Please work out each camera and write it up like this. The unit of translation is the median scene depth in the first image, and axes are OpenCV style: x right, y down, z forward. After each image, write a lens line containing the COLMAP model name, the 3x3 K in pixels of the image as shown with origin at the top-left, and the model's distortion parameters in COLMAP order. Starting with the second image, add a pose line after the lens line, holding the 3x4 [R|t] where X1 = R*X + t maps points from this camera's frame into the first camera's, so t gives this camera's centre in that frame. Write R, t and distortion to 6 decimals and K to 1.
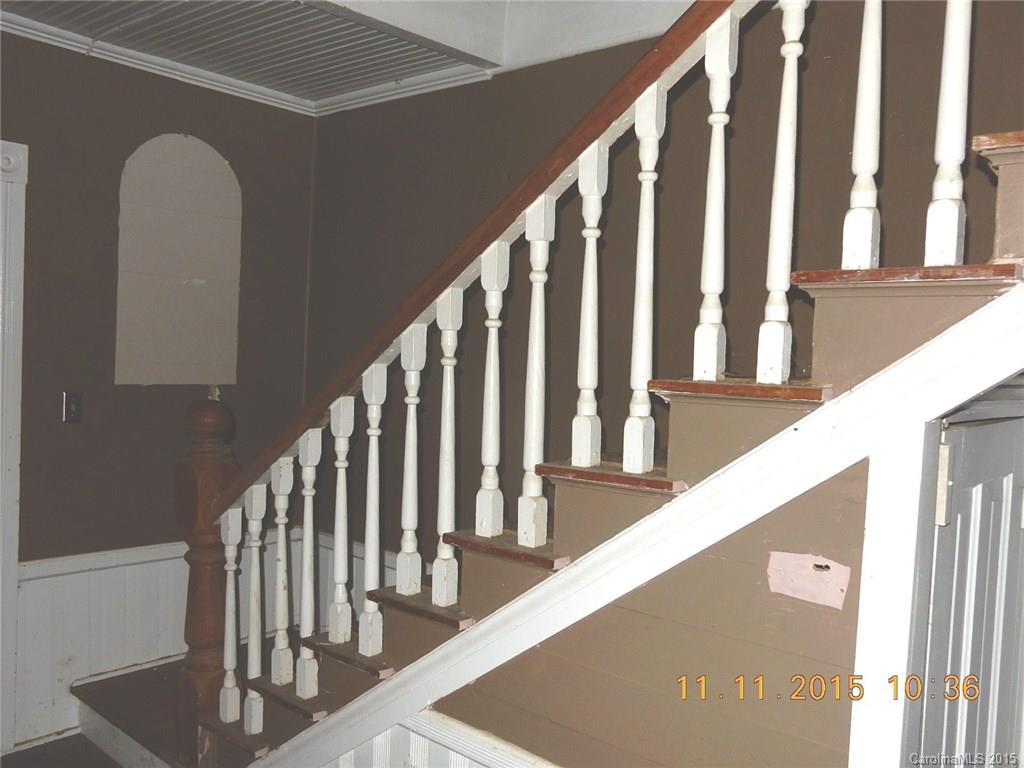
lens RADIAL K [[873.0, 0, 512.0], [0, 873.0, 384.0], [0, 0, 1]] dist [-0.013444, -0.004716]
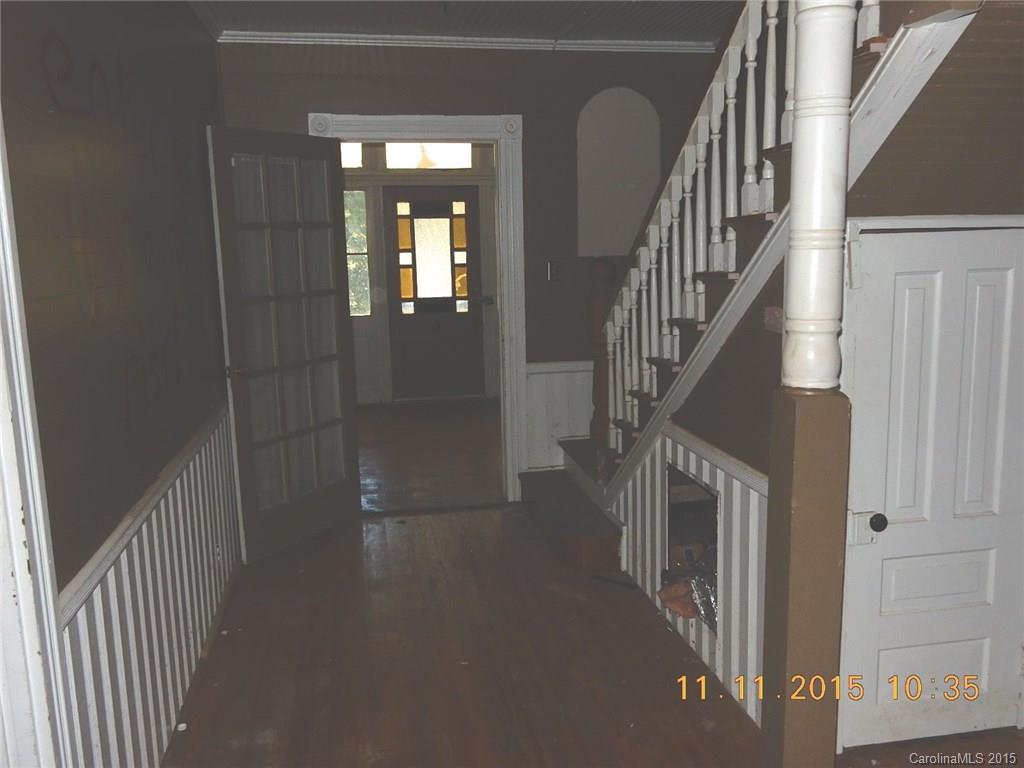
lens RADIAL K [[873.0, 0, 512.0], [0, 873.0, 384.0], [0, 0, 1]] dist [-0.013444, -0.004716]
pose [[0.778851, 0.037760, -0.626071, 0.500089], [0.031525, 0.994568, 0.099202, 0.075290], [0.626416, -0.097000, 0.773430, -0.366503]]
